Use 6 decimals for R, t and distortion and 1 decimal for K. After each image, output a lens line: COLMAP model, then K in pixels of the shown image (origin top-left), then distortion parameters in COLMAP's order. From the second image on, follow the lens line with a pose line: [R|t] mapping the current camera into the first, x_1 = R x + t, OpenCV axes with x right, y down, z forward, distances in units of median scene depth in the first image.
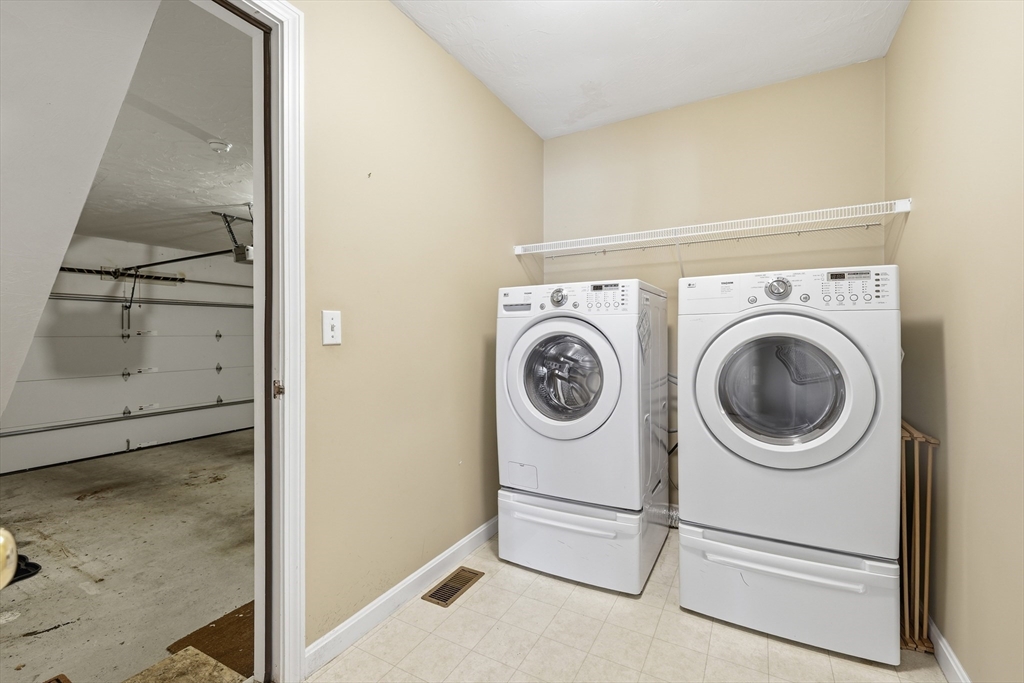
lens RADIAL K [[444.9, 0, 511.1], [0, 444.9, 333.7], [0, 0, 1]] dist [0.000905, -0.000309]
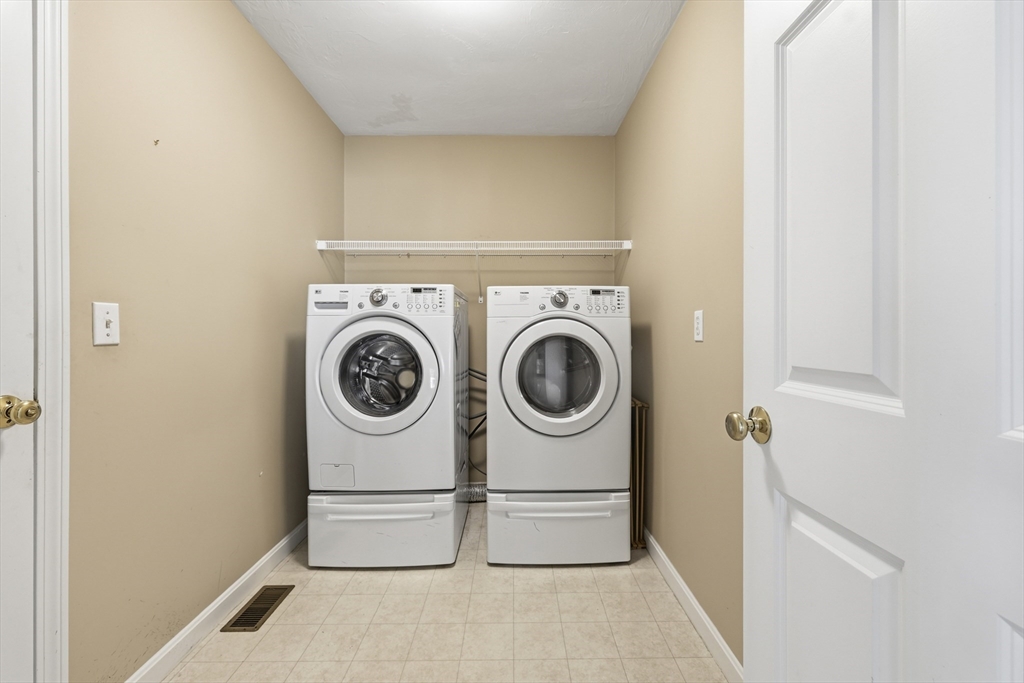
lens RADIAL K [[442.7, 0, 516.1], [0, 442.7, 329.3], [0, 0, 1]] dist [0.000355, -0.000066]
pose [[0.865832, 0.008833, 0.500257, -0.139868], [-0.005141, 0.999948, -0.008757, 0.000108], [-0.500309, 0.005010, 0.865833, -0.057156]]
